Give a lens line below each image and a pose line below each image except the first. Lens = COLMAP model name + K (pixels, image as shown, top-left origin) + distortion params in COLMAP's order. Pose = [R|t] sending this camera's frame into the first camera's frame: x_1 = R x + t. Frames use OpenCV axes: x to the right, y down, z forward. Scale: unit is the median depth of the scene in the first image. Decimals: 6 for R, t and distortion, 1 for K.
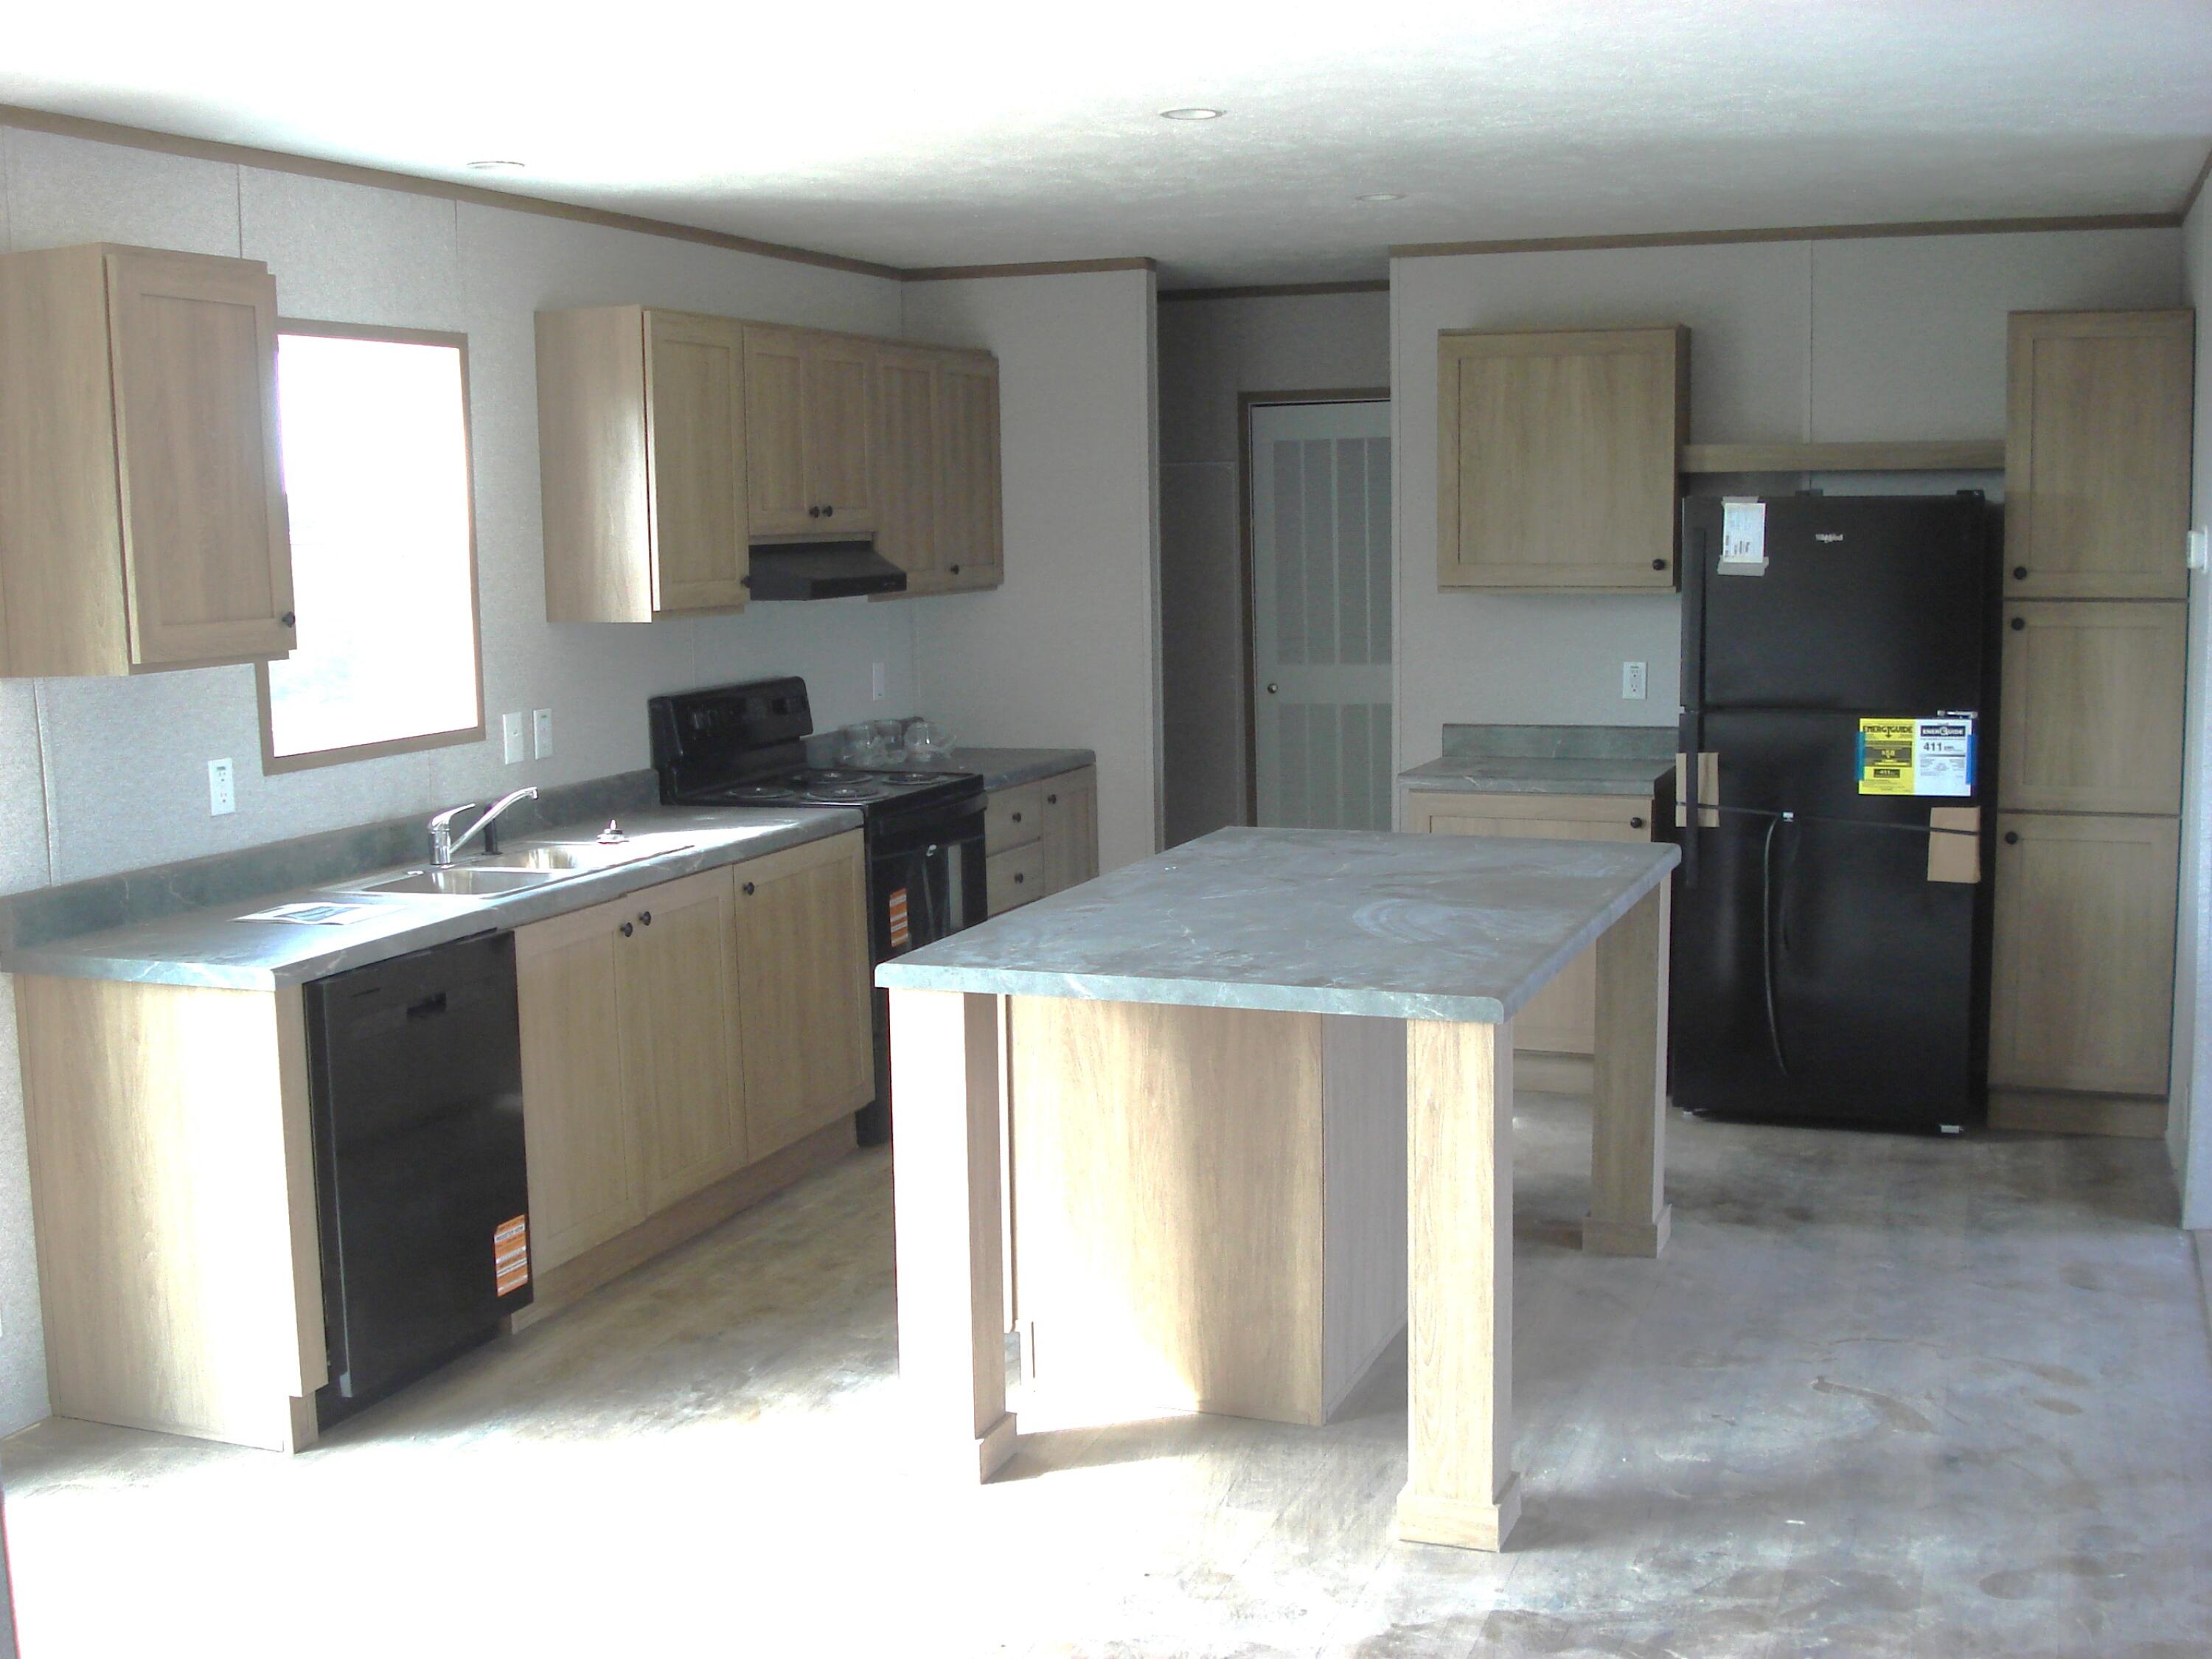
lens RADIAL K [[2467.7, 0, 1106.0], [0, 2467.7, 829.5], [0, 0, 1]] dist [-0.084125, -0.061377]
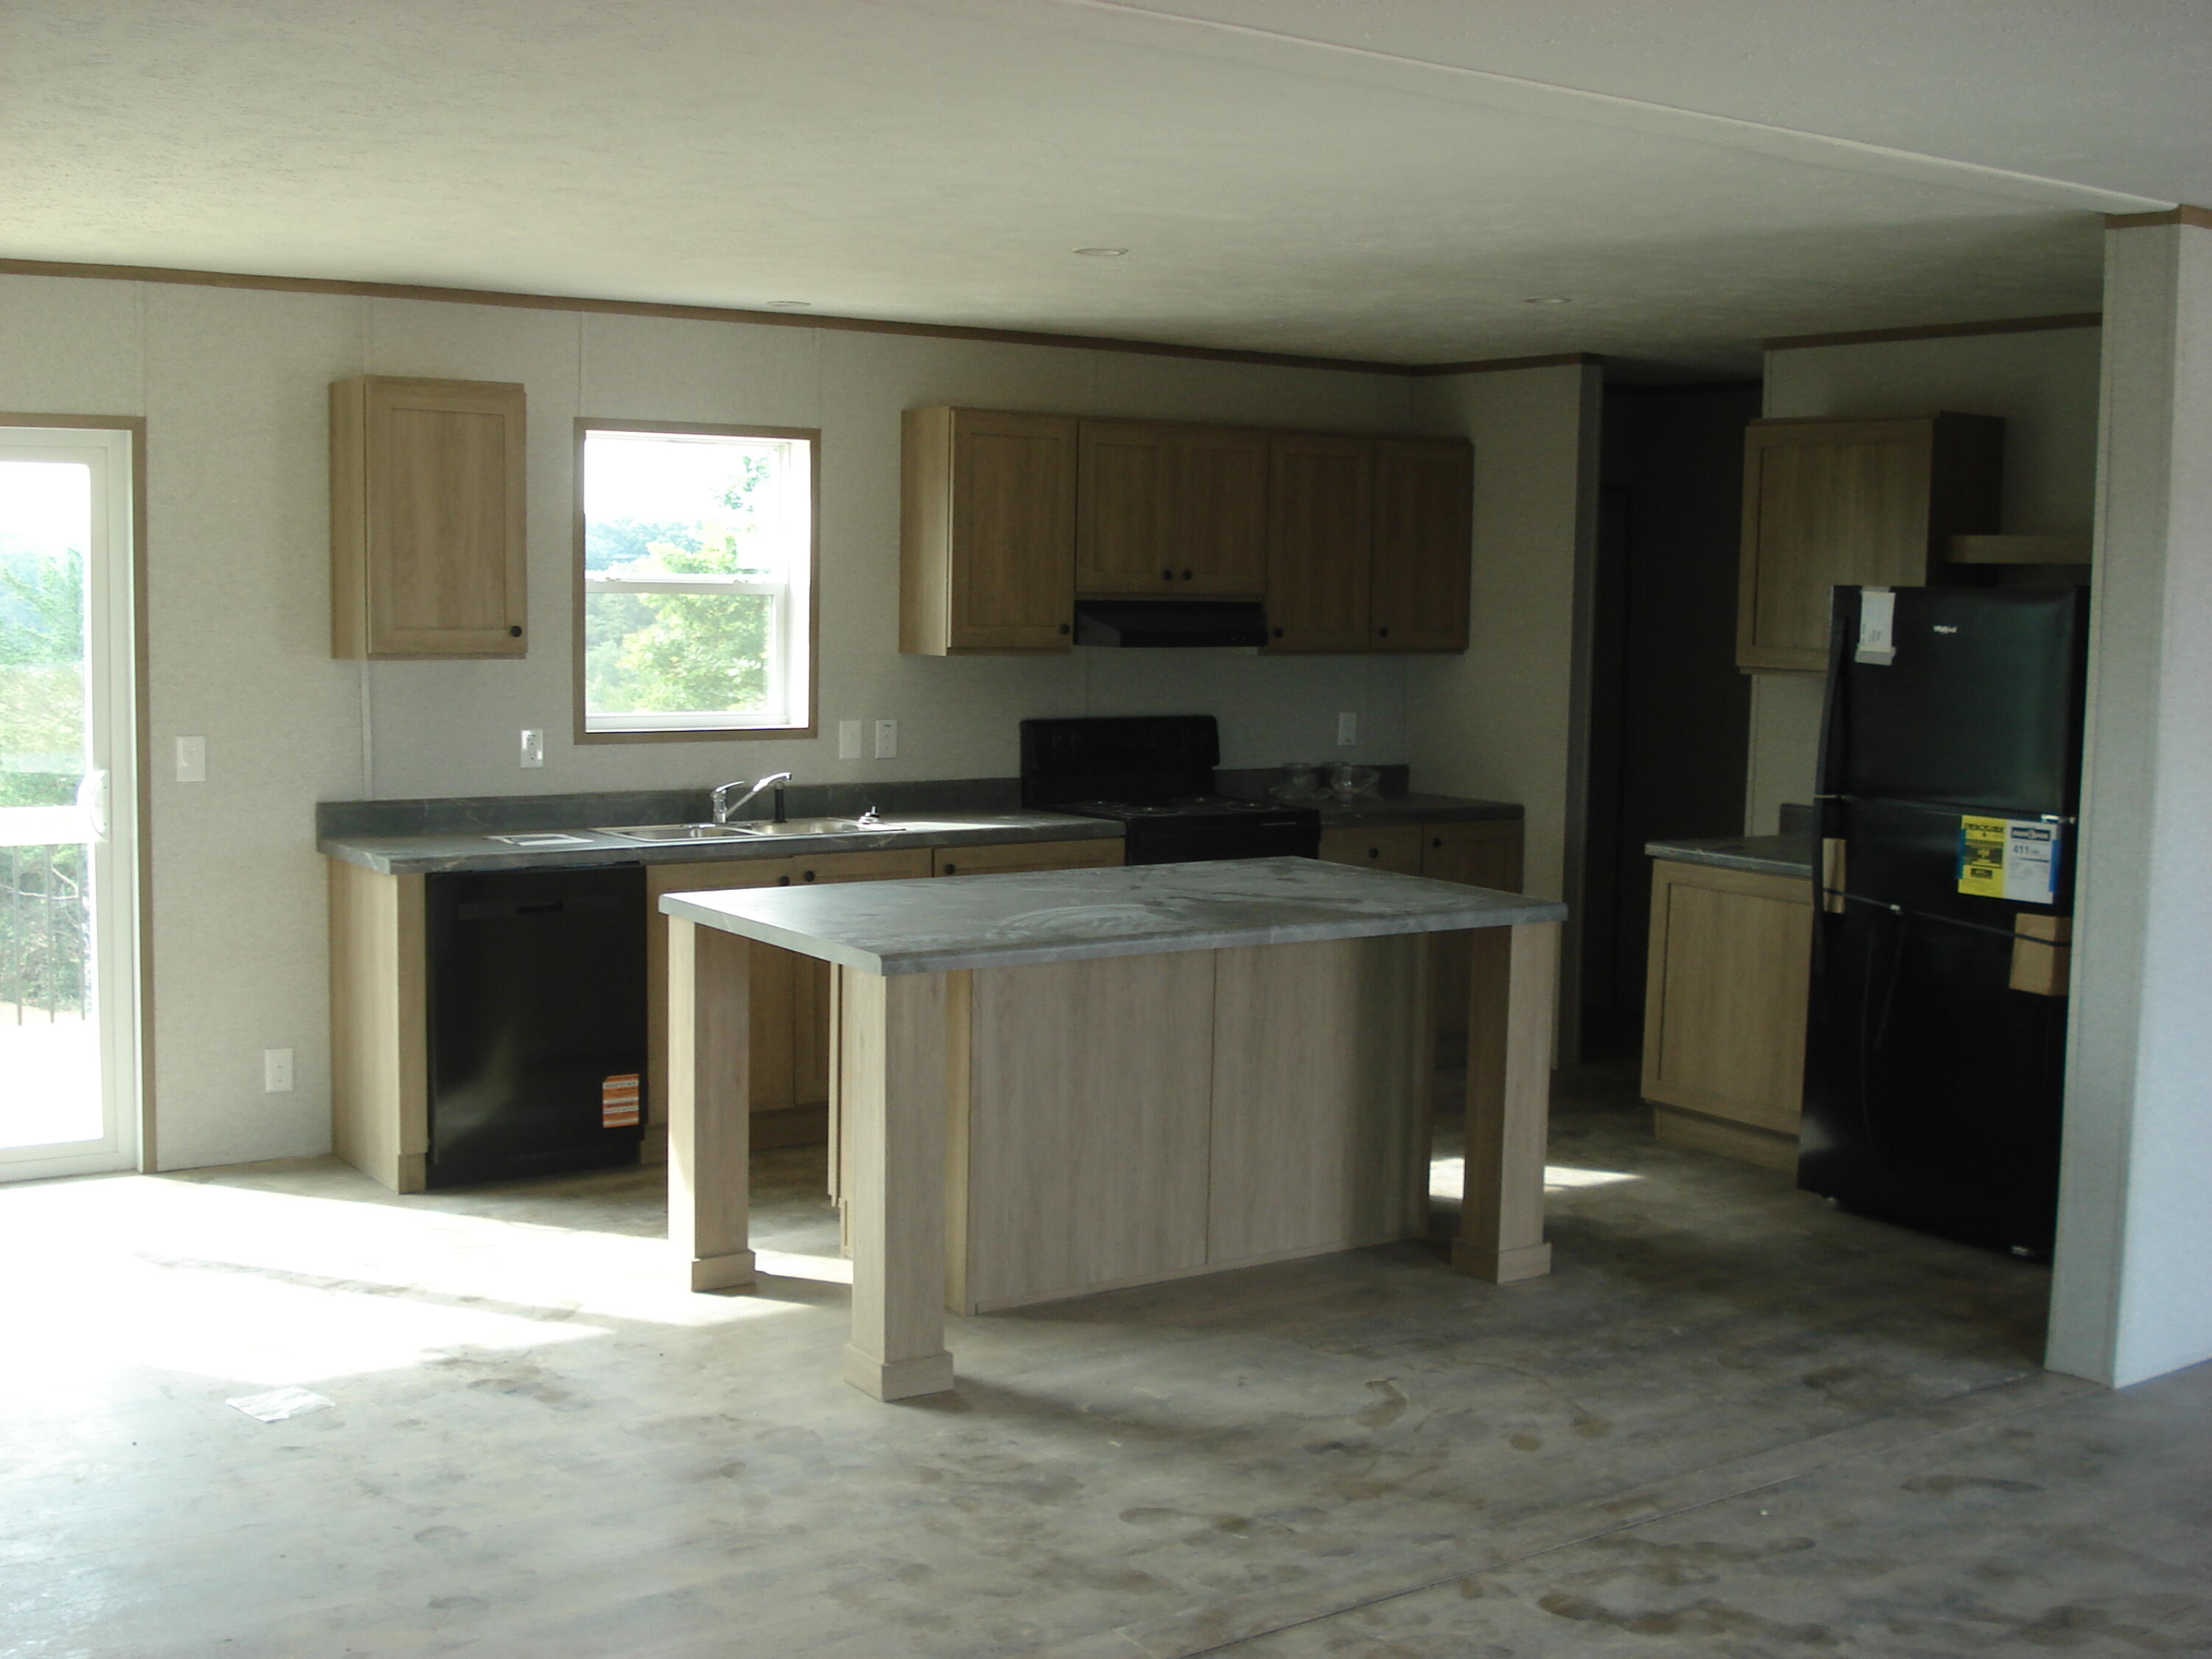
lens RADIAL K [[2467.7, 0, 1106.0], [0, 2467.7, 829.5], [0, 0, 1]] dist [-0.084125, -0.061377]
pose [[0.821966, 0.086622, -0.562911, 0.603074], [-0.102885, 0.994689, 0.002832, -0.007626], [0.560167, 0.055588, 0.826513, 0.003749]]
